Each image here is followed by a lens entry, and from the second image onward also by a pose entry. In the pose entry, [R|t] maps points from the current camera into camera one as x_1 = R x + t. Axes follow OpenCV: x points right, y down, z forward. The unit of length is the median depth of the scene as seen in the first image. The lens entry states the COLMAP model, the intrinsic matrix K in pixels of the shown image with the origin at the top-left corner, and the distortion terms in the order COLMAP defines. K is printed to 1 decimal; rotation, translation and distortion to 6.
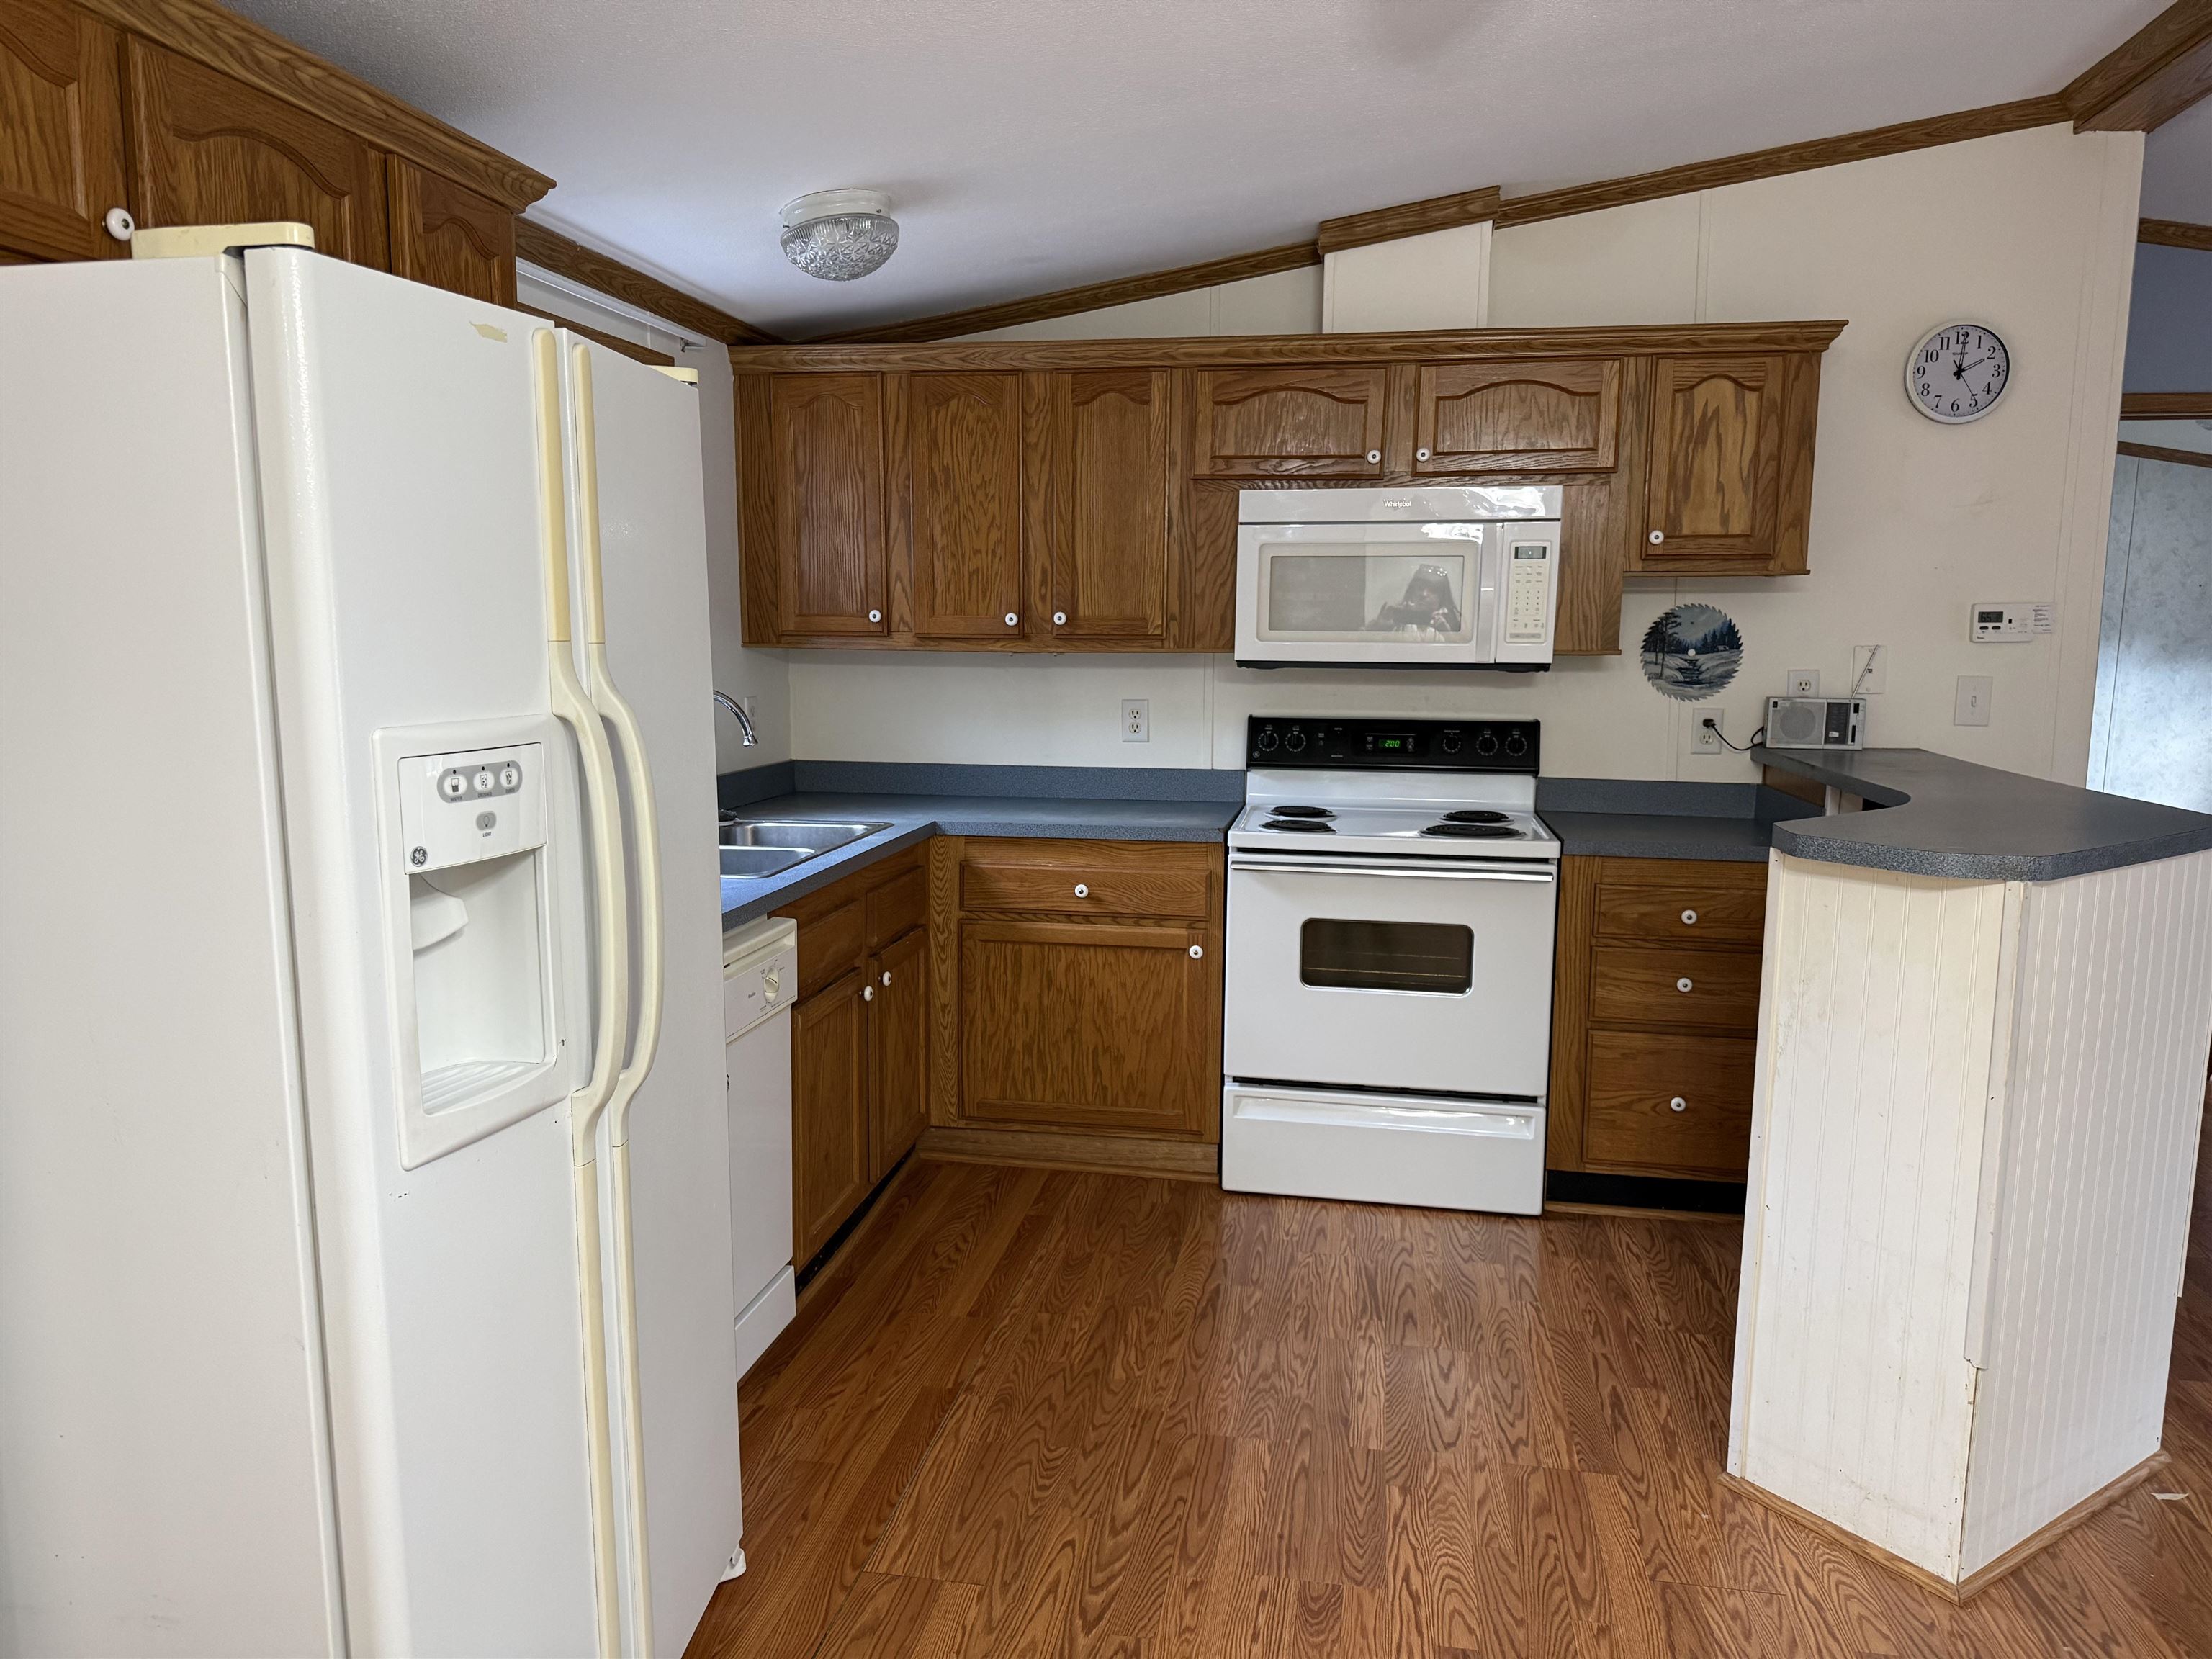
lens RADIAL K [[1558.9, 0, 1095.9], [0, 1558.9, 846.8], [0, 0, 1]] dist [0.061611, -0.081685]
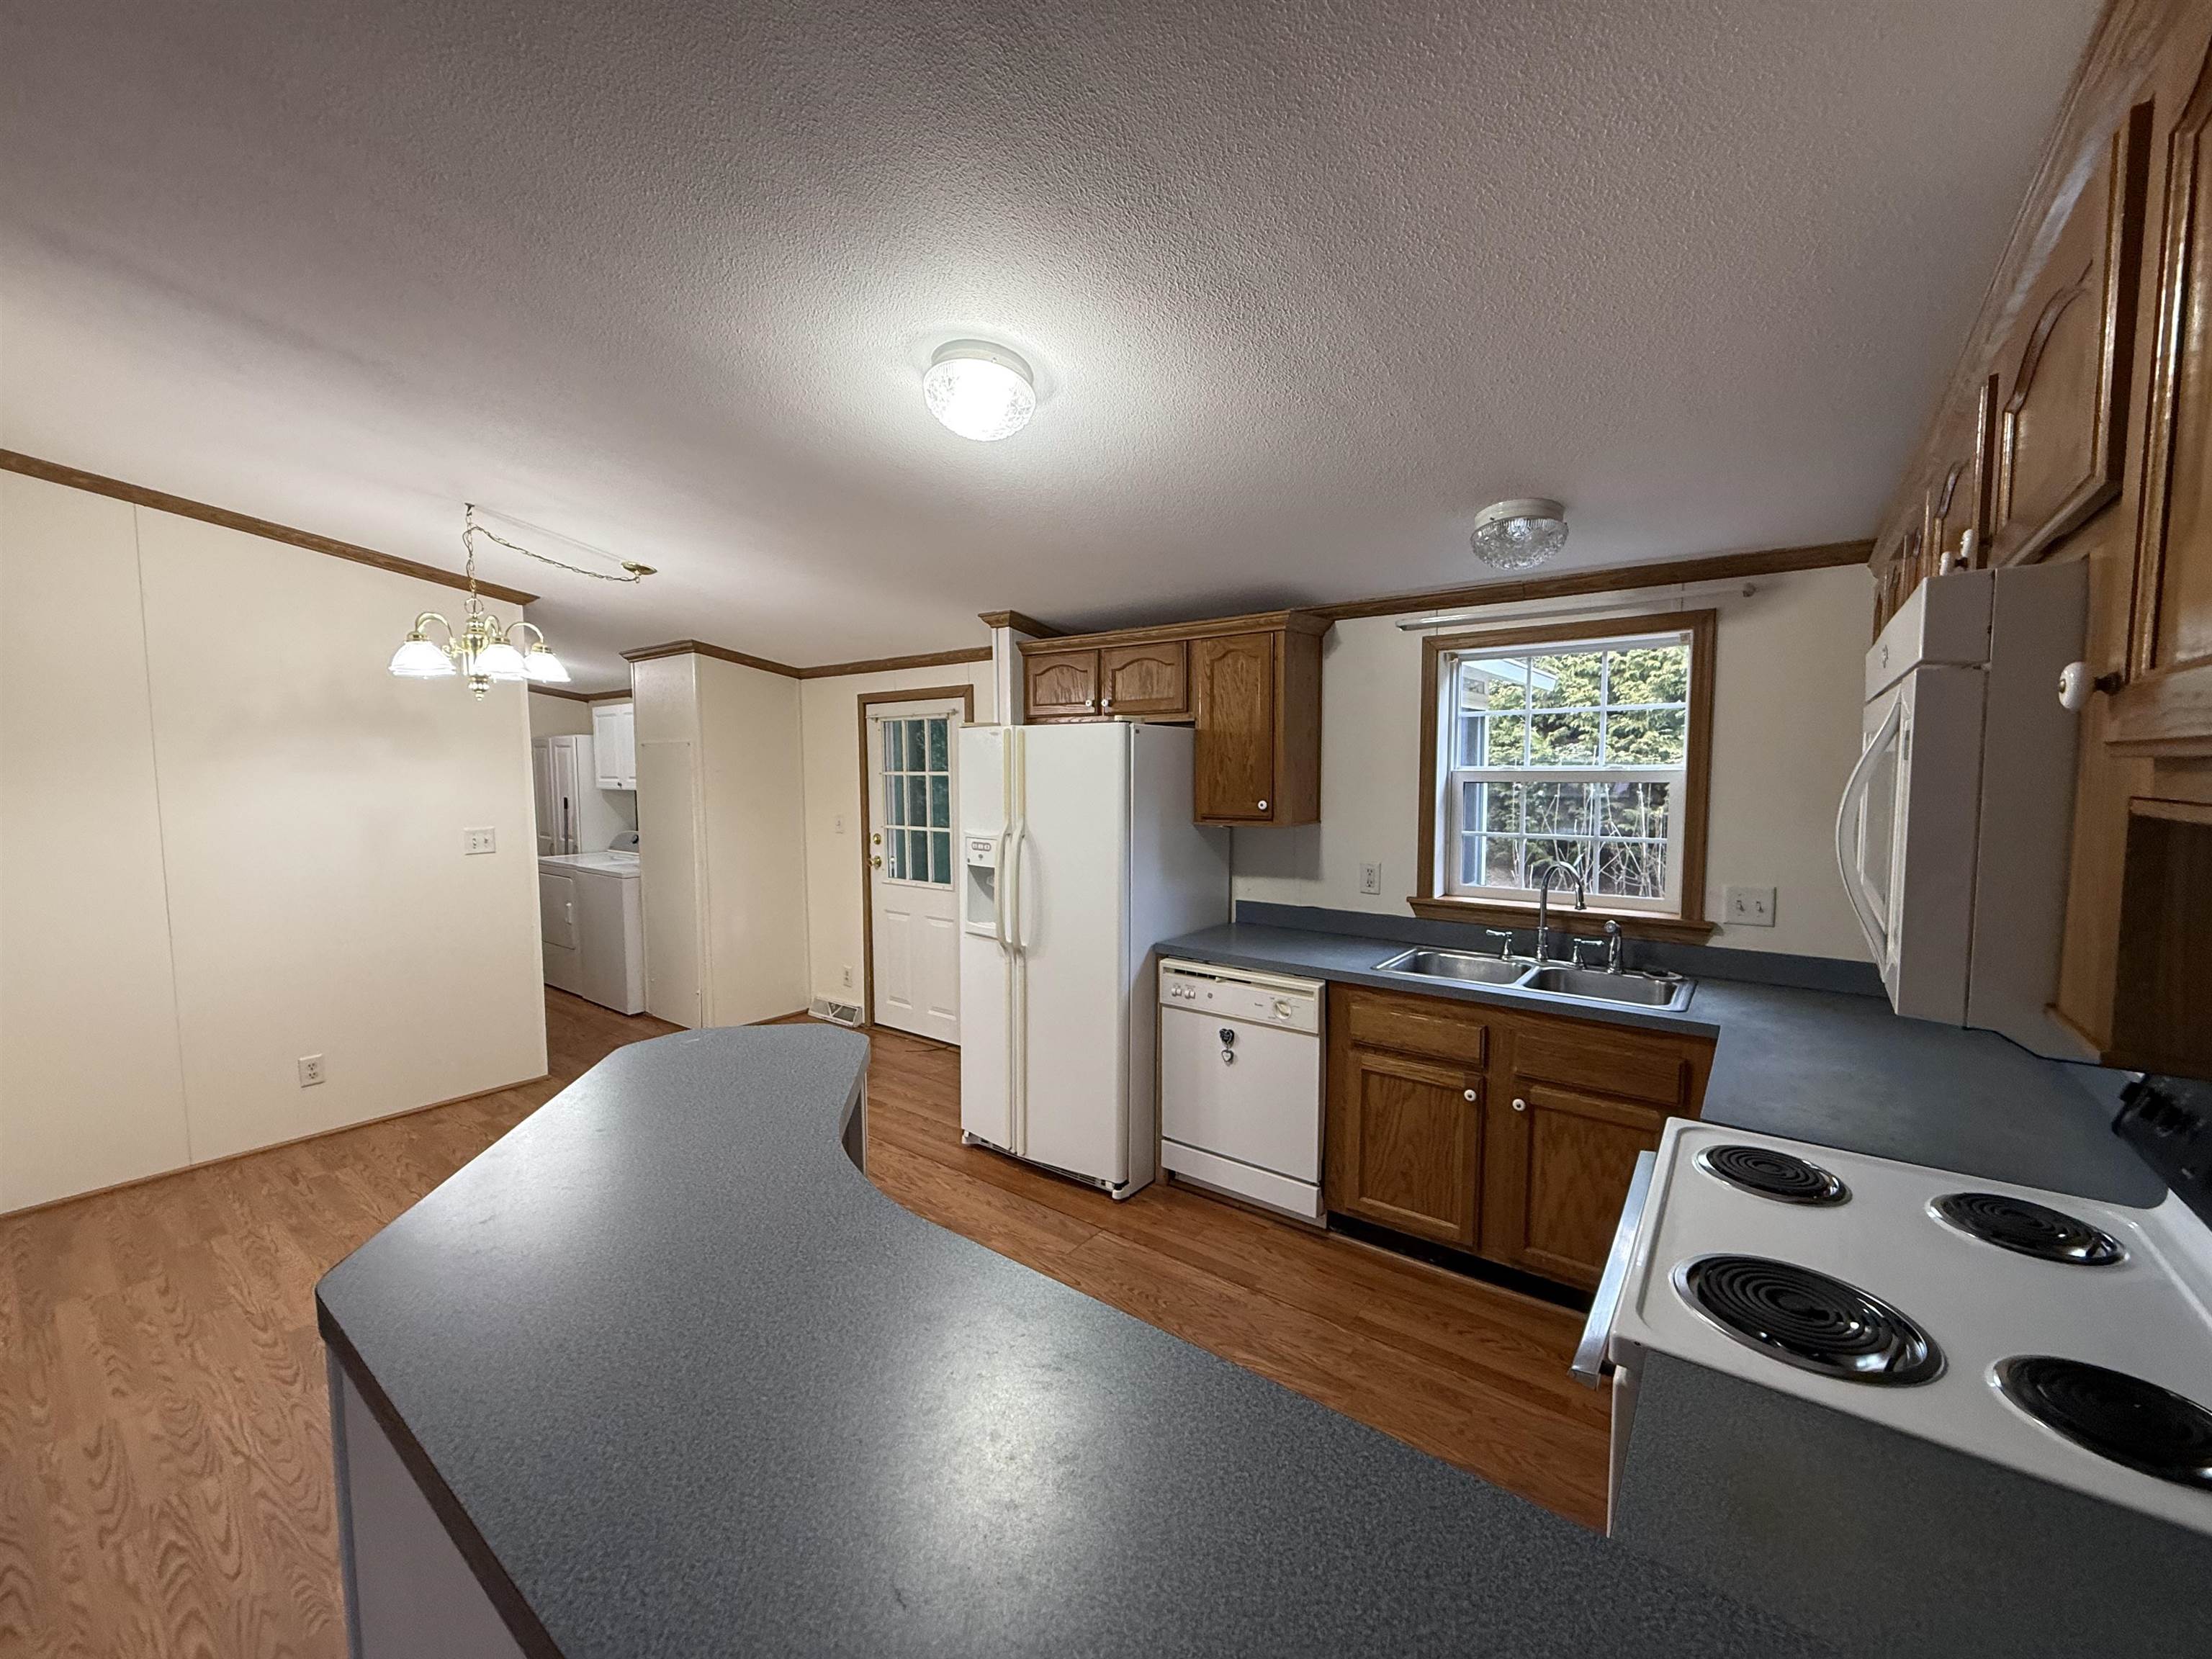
lens RADIAL K [[878.2, 0, 1101.2], [0, 878.2, 832.6], [0, 0, 1]] dist [0.001665, -0.000177]
pose [[-0.457757, 0.063005, -0.886842, 0.606104], [-0.127849, 0.982454, 0.135789, -0.175409], [0.879837, 0.175540, -0.441670, 0.944279]]
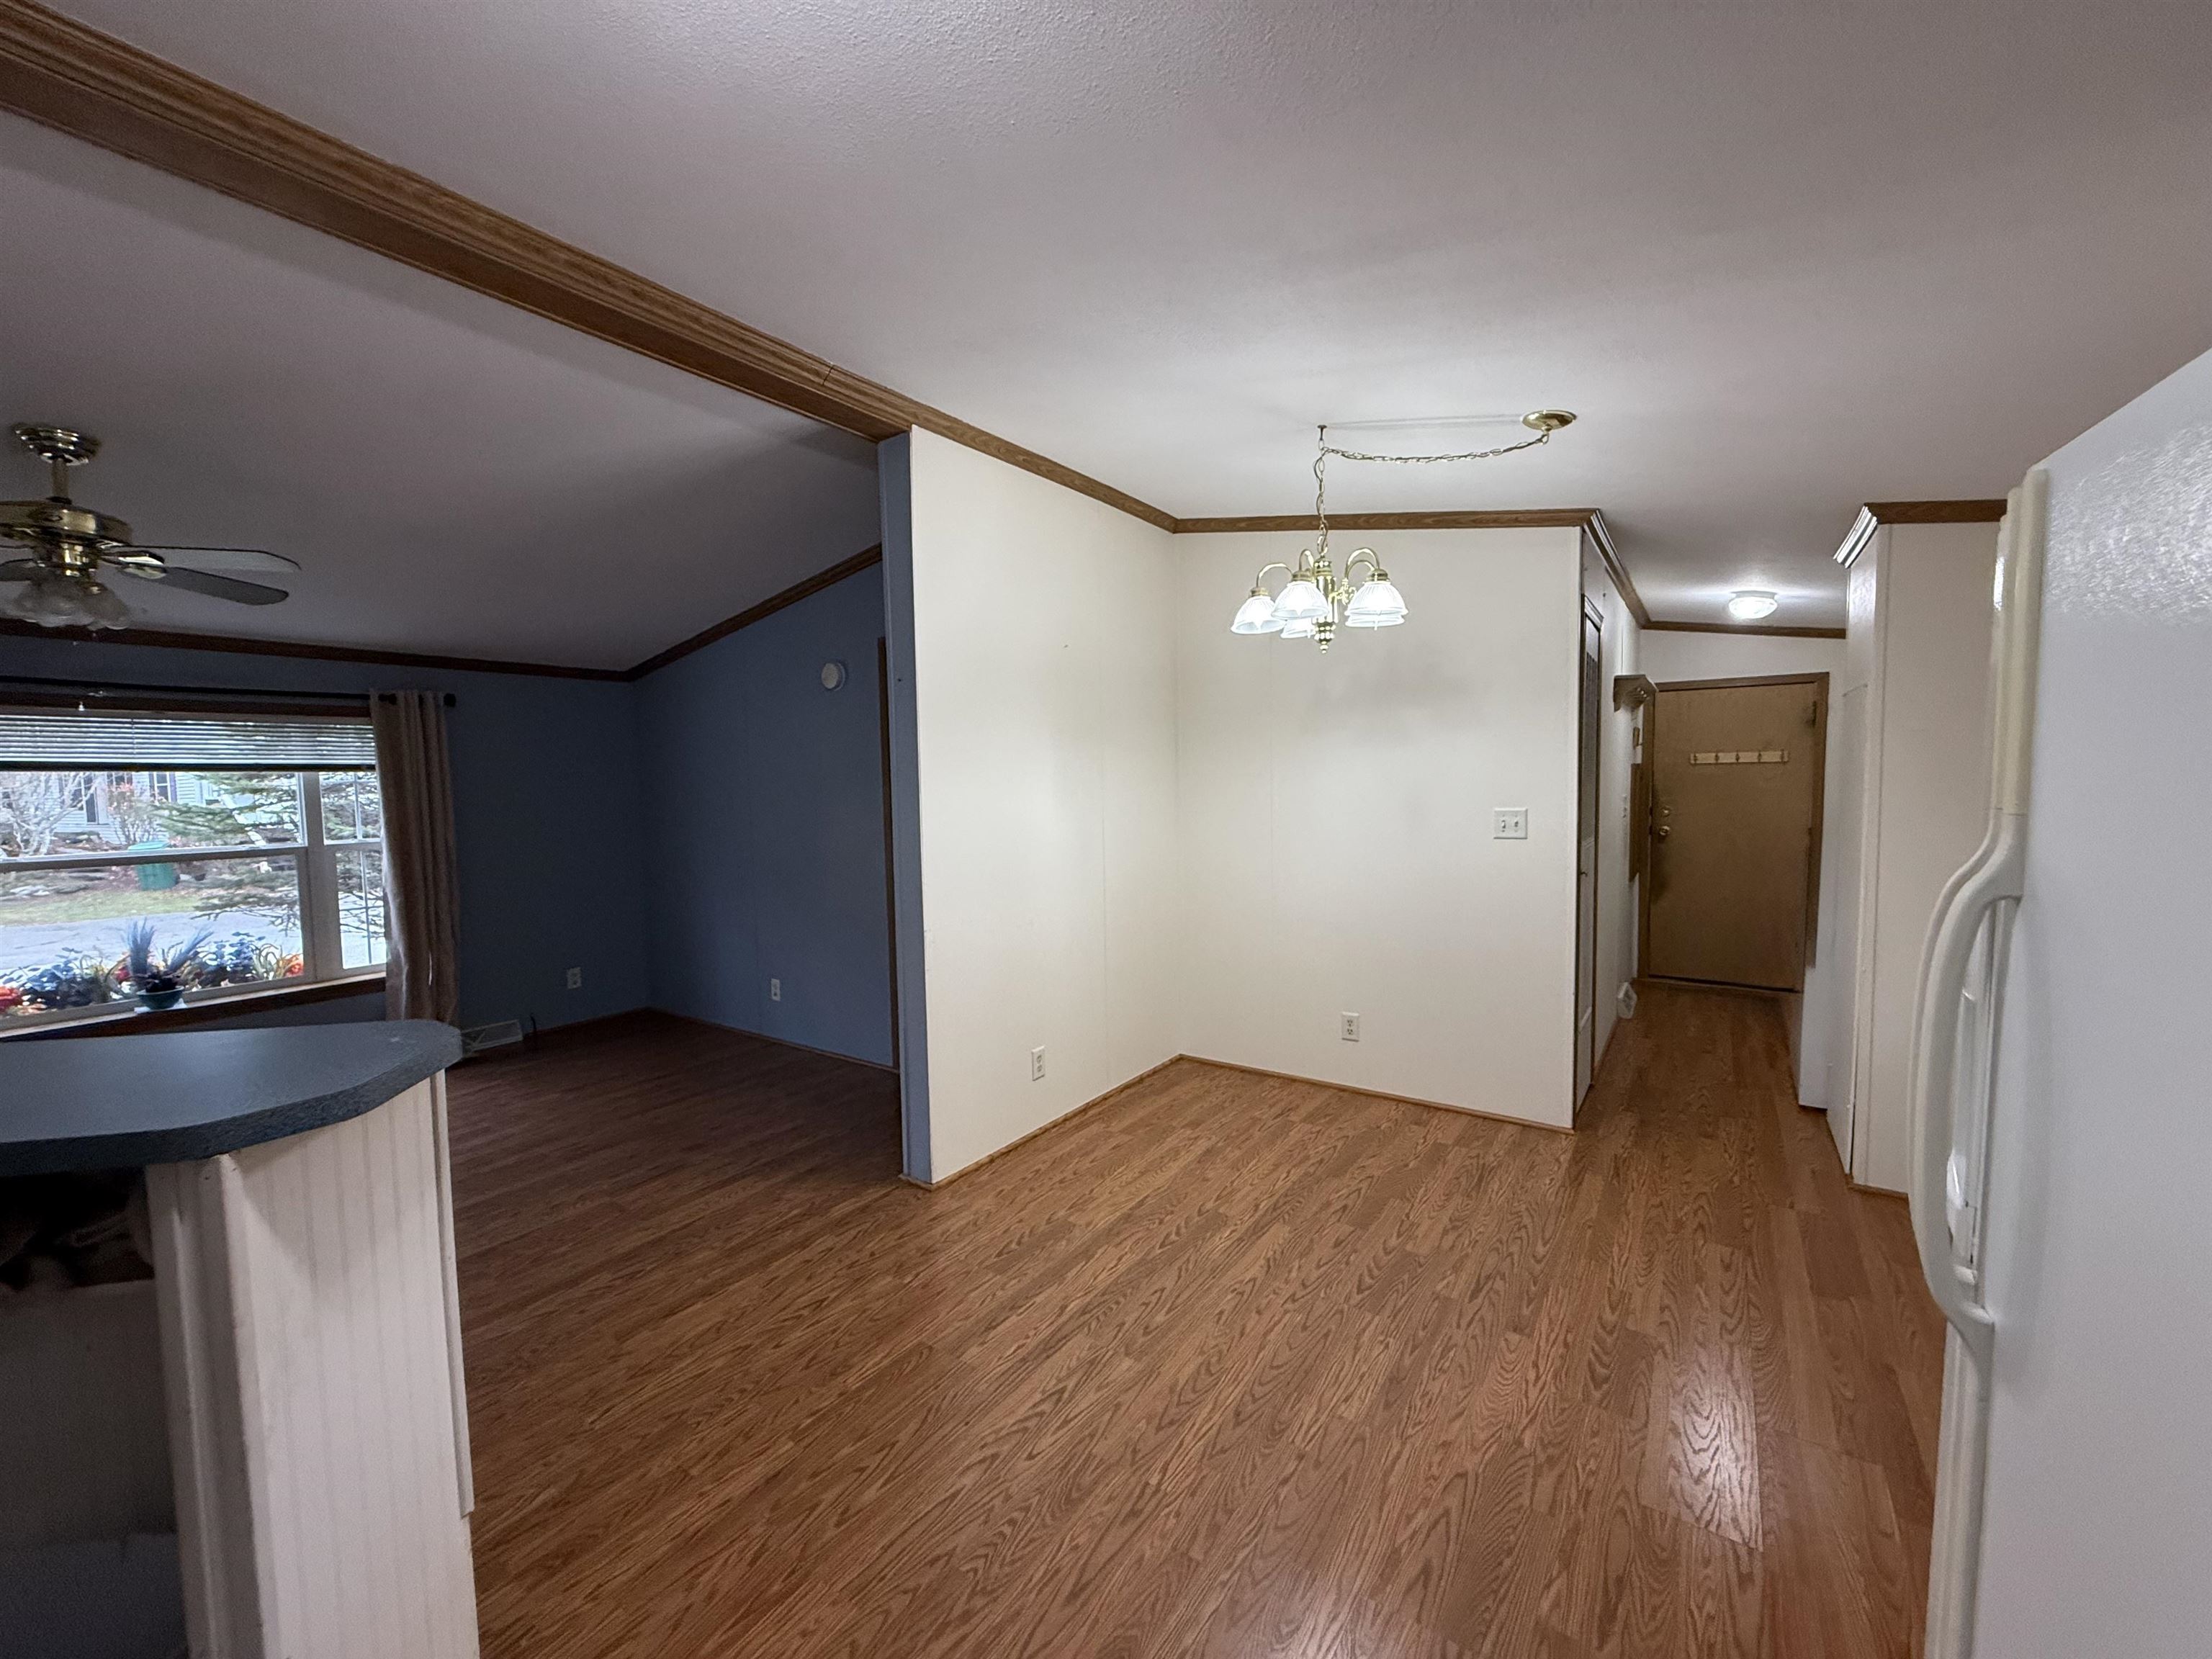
lens RADIAL K [[878.2, 0, 1100.3], [0, 878.2, 832.9], [0, 0, 1]] dist [0.001665, -0.000177]
pose [[-0.909481, -0.019265, 0.415298, -0.030379], [0.069735, 0.977704, 0.198072, -0.119037], [-0.409855, 0.209104, -0.887860, 0.776238]]
